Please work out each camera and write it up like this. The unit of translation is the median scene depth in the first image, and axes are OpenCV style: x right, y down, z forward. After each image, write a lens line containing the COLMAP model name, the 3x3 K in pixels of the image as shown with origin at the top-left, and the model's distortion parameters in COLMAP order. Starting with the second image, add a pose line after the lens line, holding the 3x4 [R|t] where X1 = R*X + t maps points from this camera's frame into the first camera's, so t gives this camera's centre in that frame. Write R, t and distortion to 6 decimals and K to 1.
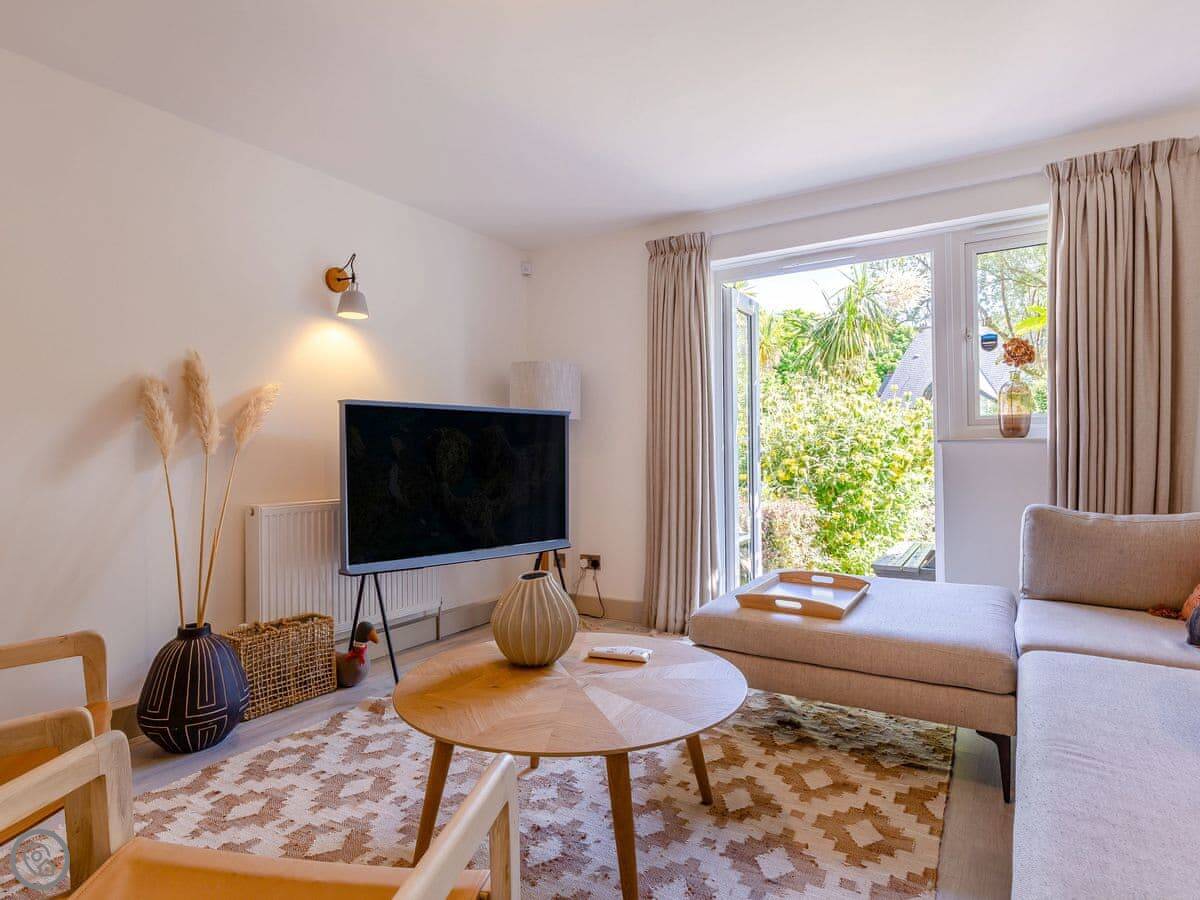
lens RADIAL K [[675.6, 0, 605.5], [0, 675.6, 448.9], [0, 0, 1]] dist [-0.002628, -0.001236]
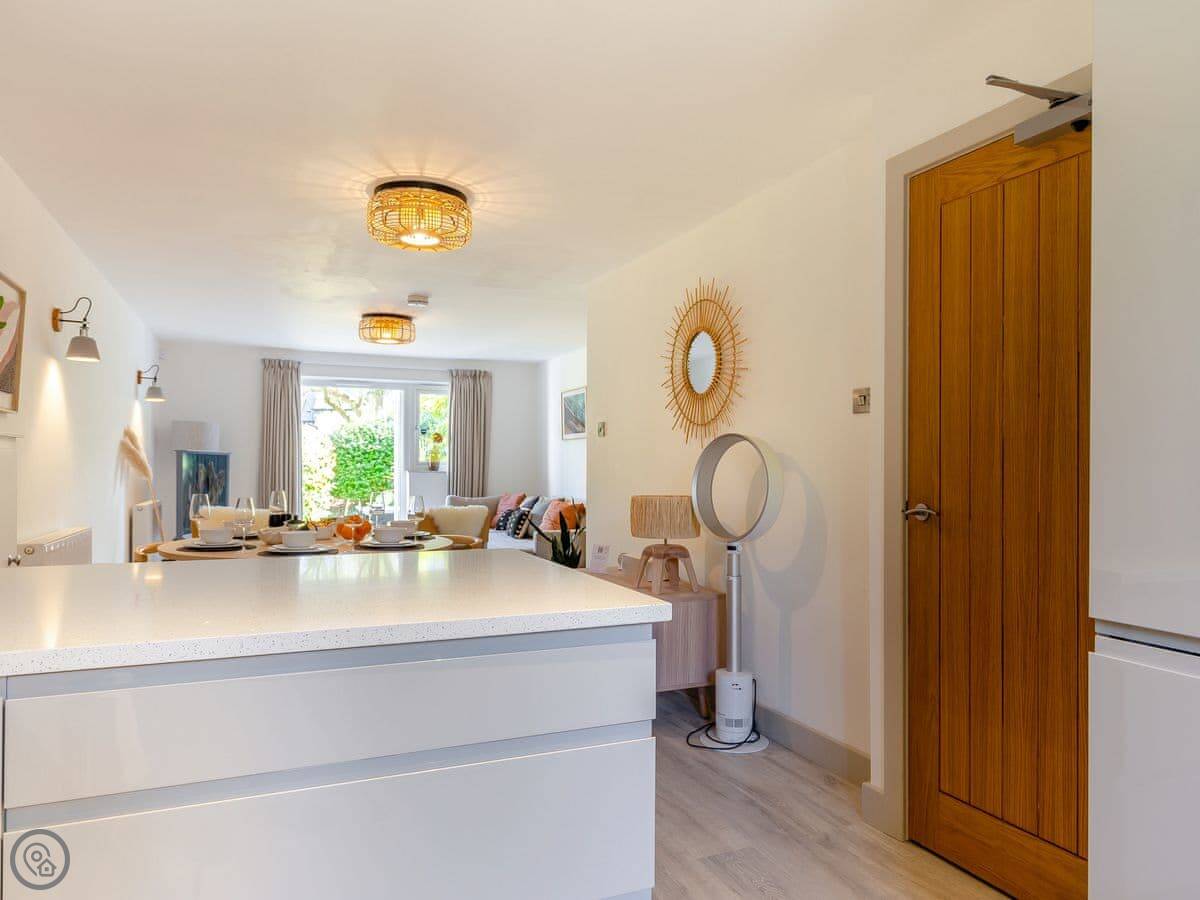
lens RADIAL K [[823.0, 0, 628.0], [0, 823.0, 456.2], [0, 0, 1]] dist [0.002520, -0.007615]
pose [[0.541755, 0.018169, 0.840340, -1.315208], [-0.015111, 0.999815, -0.011876, -0.037192], [-0.840400, -0.006264, 0.541930, -1.059971]]
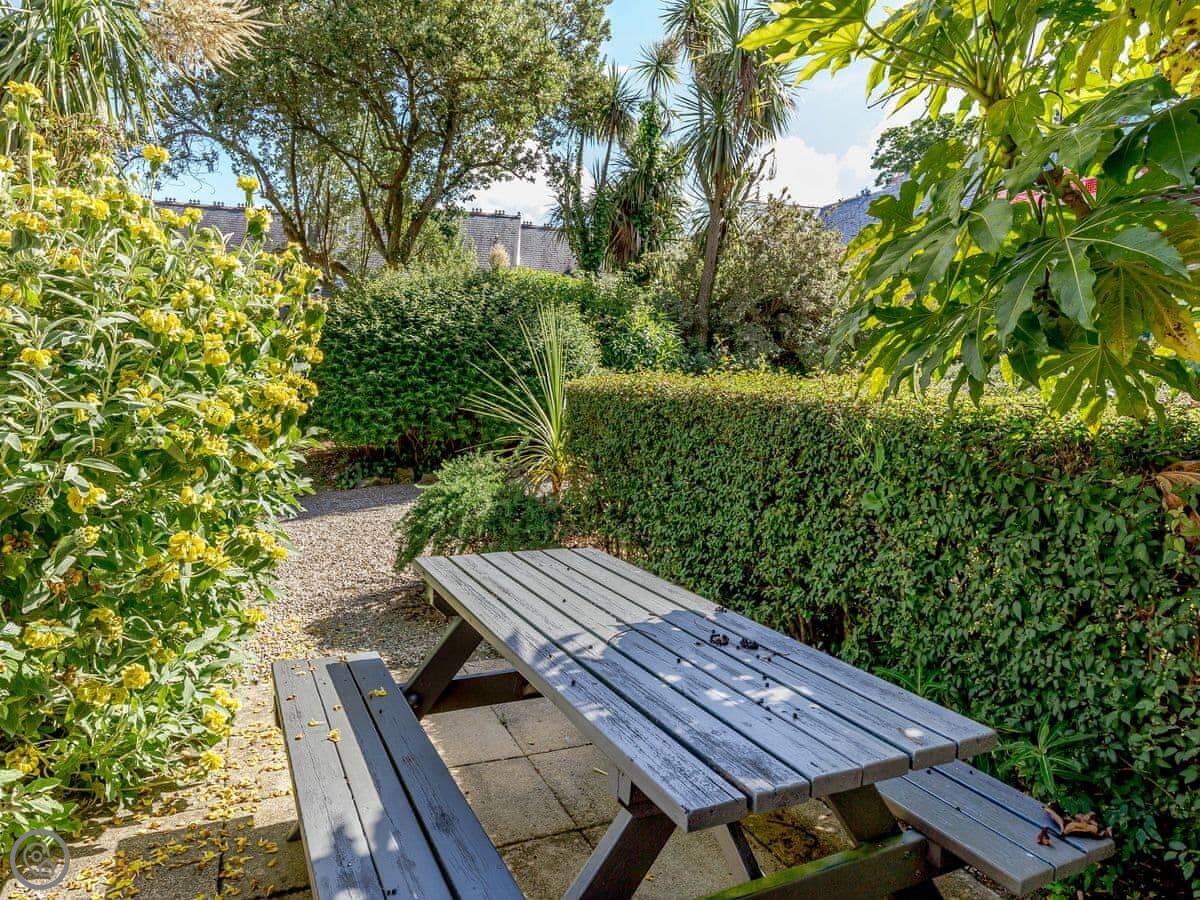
lens RADIAL K [[747.9, 0, 598.7], [0, 747.9, 451.6], [0, 0, 1]] dist [-0.009291, -0.004038]
pose [[0.528637, -0.028723, 0.848362, 0.349150], [-0.061322, 0.995524, 0.071917, 0.003205], [-0.846630, -0.090041, 0.524509, 1.102002]]
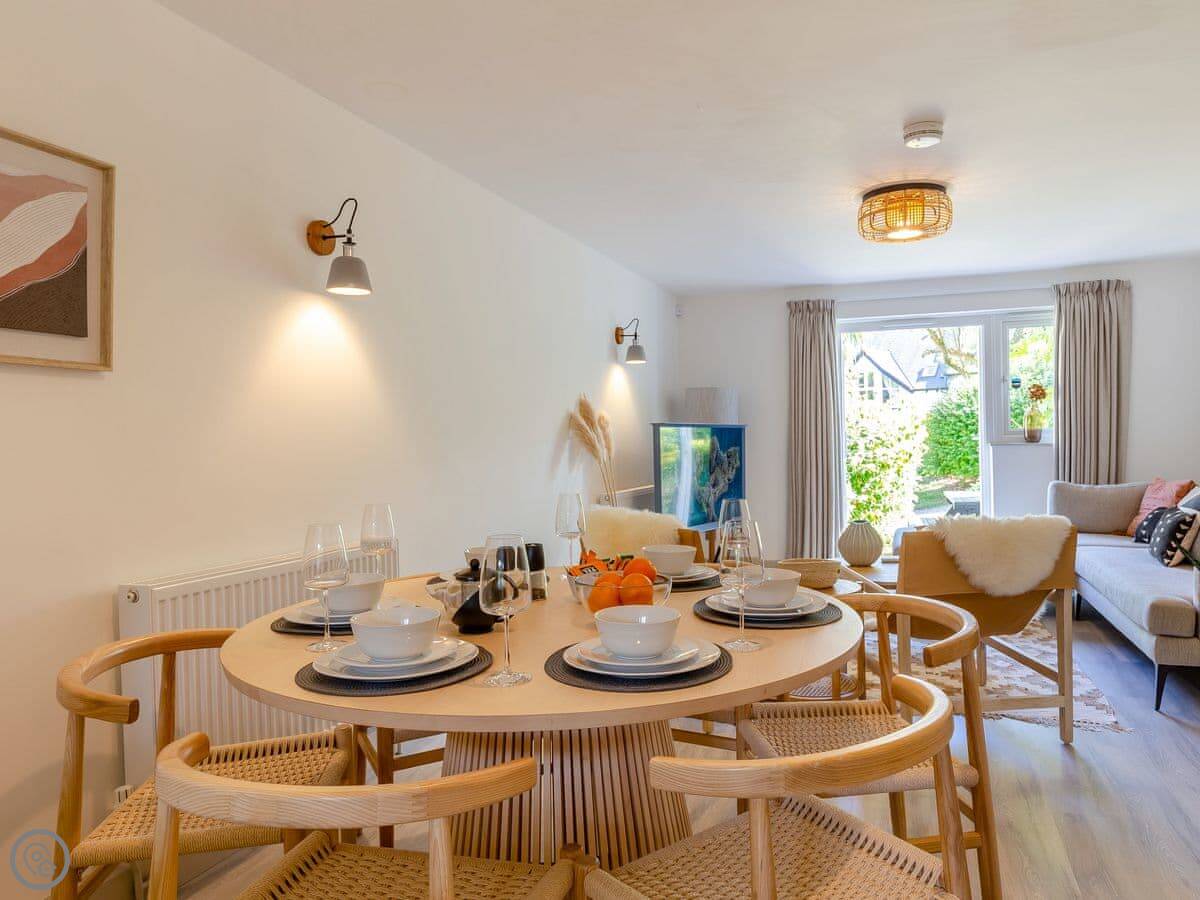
lens RADIAL K [[823.0, 0, 644.1], [0, 823.0, 454.4], [0, 0, 1]] dist [0.002520, -0.007615]
pose [[0.968897, -0.015661, 0.246967, -0.686193], [0.009930, 0.999652, 0.024433, -0.038173], [-0.247264, -0.021221, 0.968716, -0.610405]]
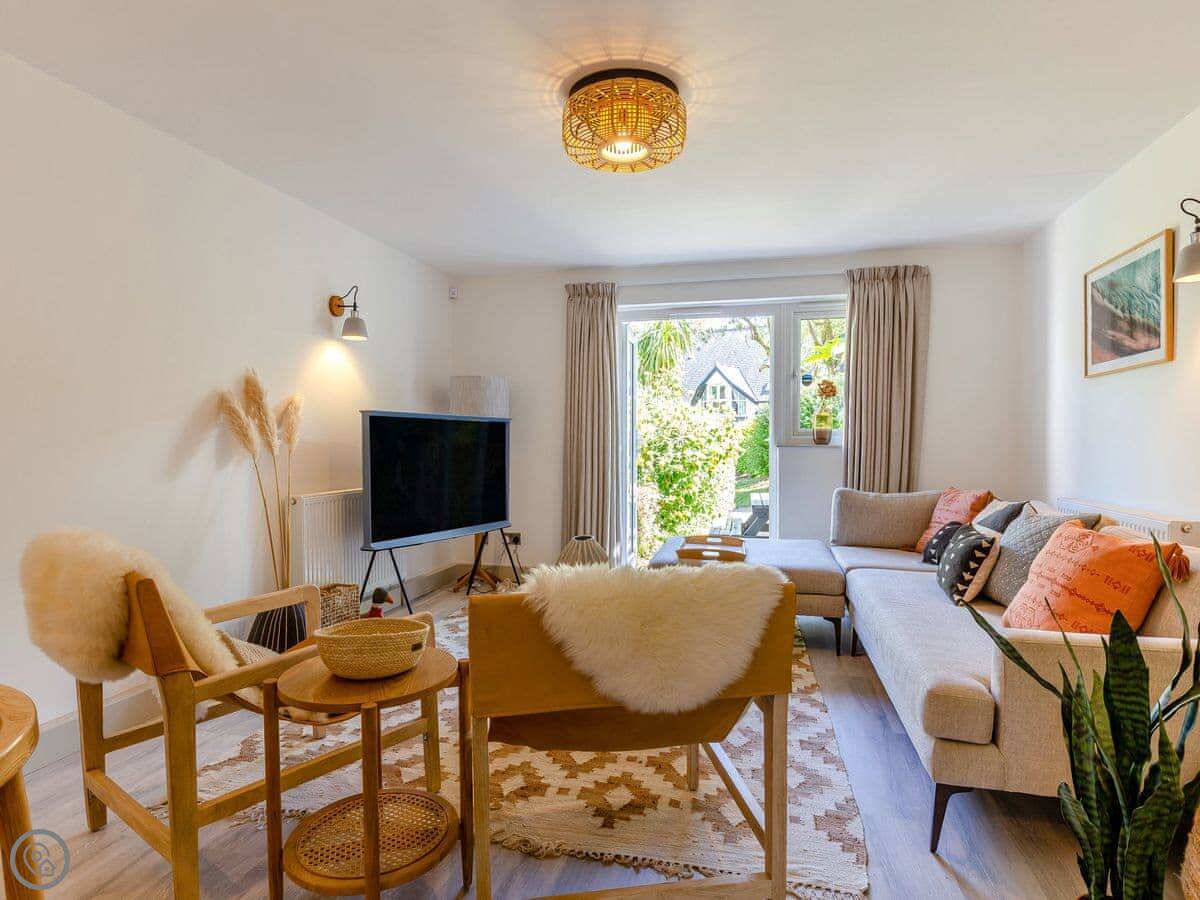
lens RADIAL K [[675.6, 0, 595.1], [0, 675.6, 464.2], [0, 0, 1]] dist [-0.002628, -0.001236]
pose [[0.951231, -0.001307, 0.308477, -0.293204], [-0.011612, 0.999131, 0.040041, -0.022825], [-0.308261, -0.041670, 0.950389, -0.246708]]
